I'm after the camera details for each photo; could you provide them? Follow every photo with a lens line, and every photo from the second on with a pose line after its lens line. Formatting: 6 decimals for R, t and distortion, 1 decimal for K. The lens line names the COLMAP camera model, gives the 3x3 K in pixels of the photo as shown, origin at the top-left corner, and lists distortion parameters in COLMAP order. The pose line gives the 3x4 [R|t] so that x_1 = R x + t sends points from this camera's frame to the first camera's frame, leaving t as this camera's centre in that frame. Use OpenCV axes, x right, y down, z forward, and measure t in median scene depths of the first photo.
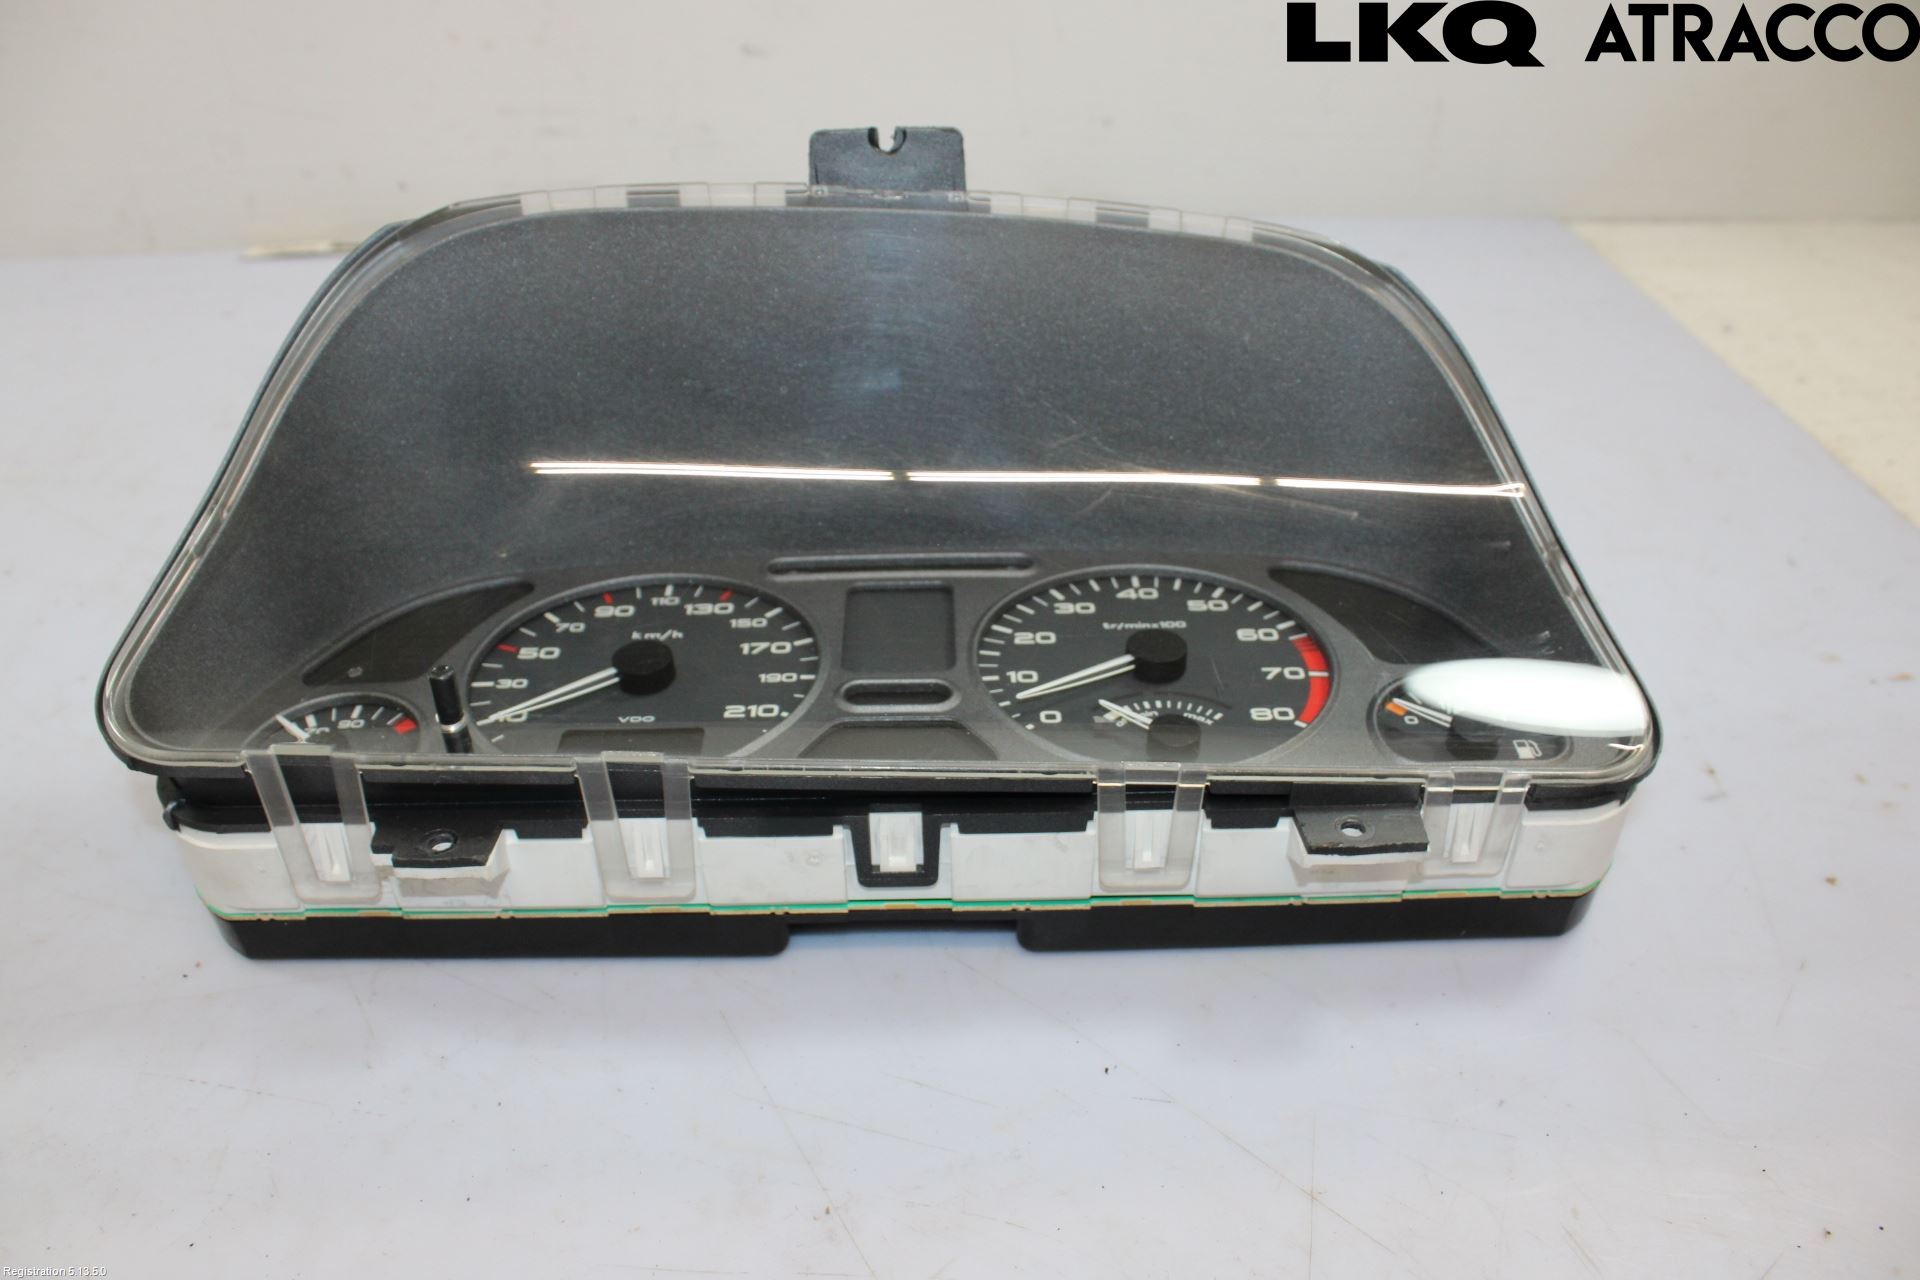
lens RADIAL K [[1551.8, 0, 960.0], [0, 1551.8, 640.0], [0, 0, 1]] dist [-0.185081, 0.162504]
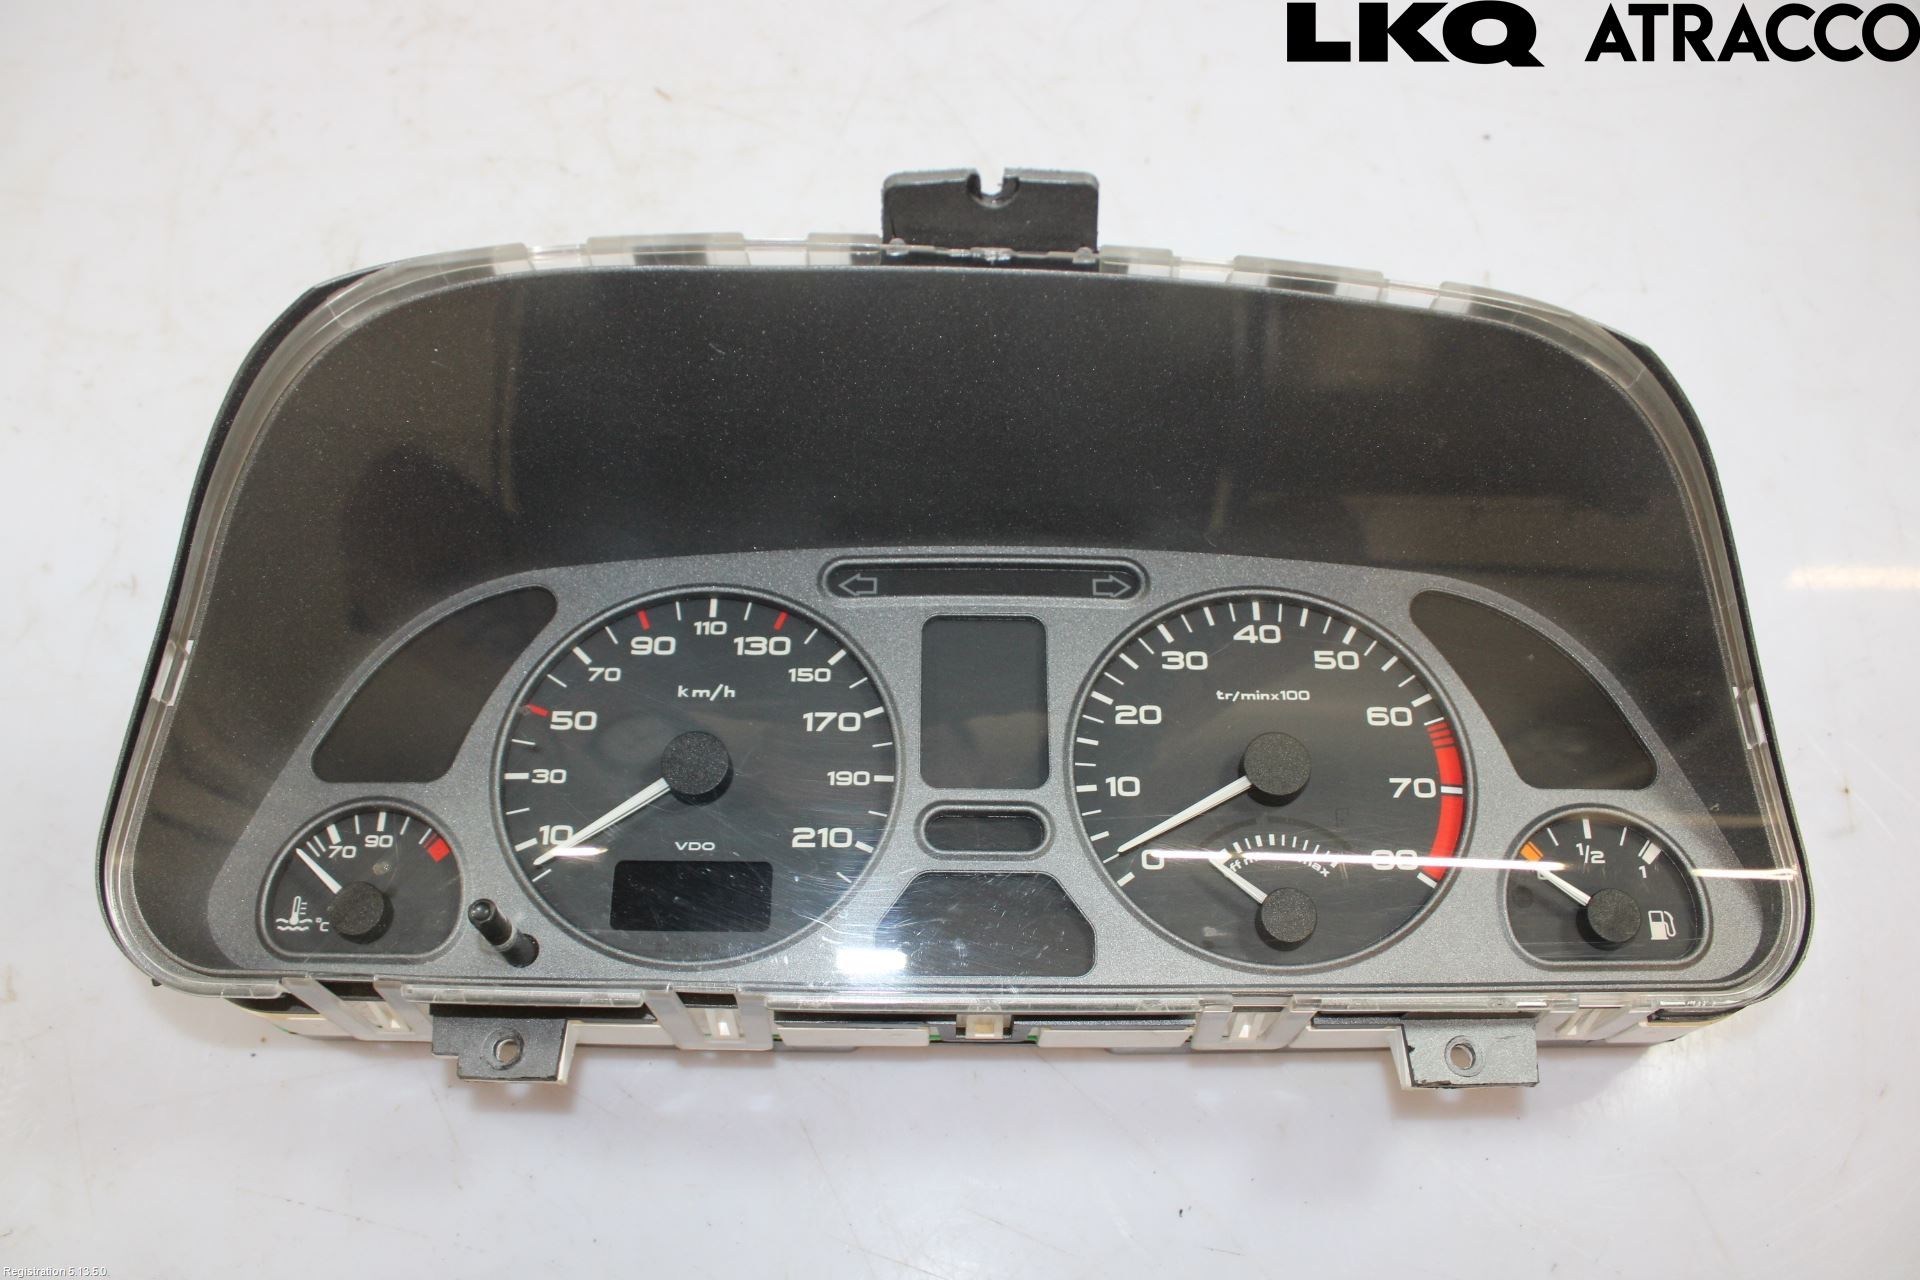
lens RADIAL K [[1551.8, 0, 960.0], [0, 1551.8, 640.0], [0, 0, 1]] dist [-0.185081, 0.162504]
pose [[0.999631, 0.027112, 0.001522, -0.055248], [-0.024226, 0.865108, 0.501000, -0.474792], [0.012267, -0.500852, 0.865446, 0.261236]]
